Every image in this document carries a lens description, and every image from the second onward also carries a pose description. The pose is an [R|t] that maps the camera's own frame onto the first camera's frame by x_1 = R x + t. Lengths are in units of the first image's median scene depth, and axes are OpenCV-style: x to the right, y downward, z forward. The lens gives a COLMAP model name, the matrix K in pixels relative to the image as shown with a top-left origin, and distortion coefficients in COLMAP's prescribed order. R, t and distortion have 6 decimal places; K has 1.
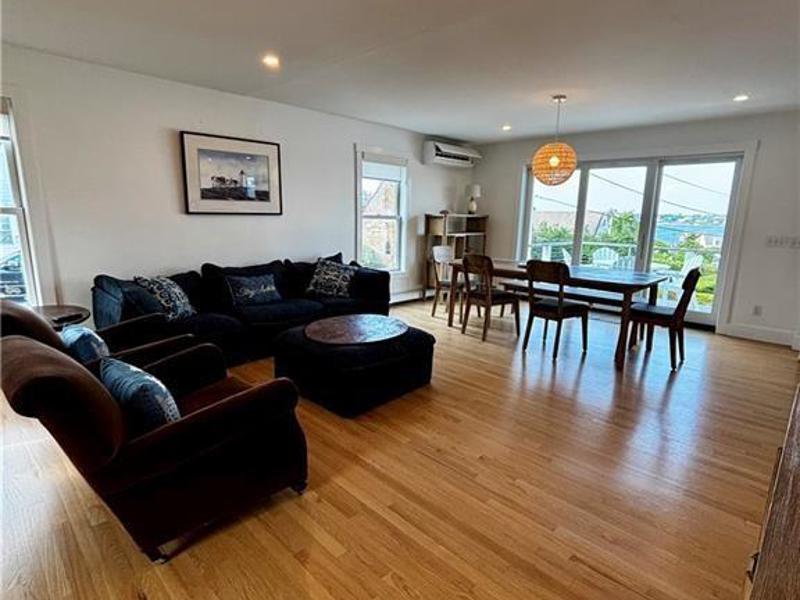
lens RADIAL K [[431.4, 0, 399.4], [0, 431.4, 304.0], [0, 0, 1]] dist [0.004729, -0.012373]
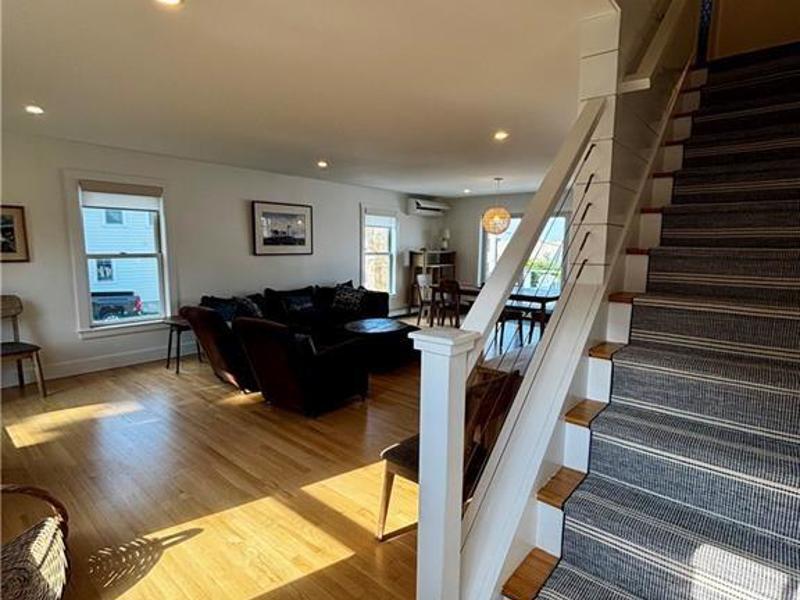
lens RADIAL K [[431.4, 0, 400.7], [0, 431.4, 303.0], [0, 0, 1]] dist [0.004729, -0.012373]
pose [[0.997619, -0.016994, 0.066843, -0.070154], [0.021621, 0.997375, -0.069109, 0.051928], [-0.065493, 0.070390, 0.995367, -0.375655]]
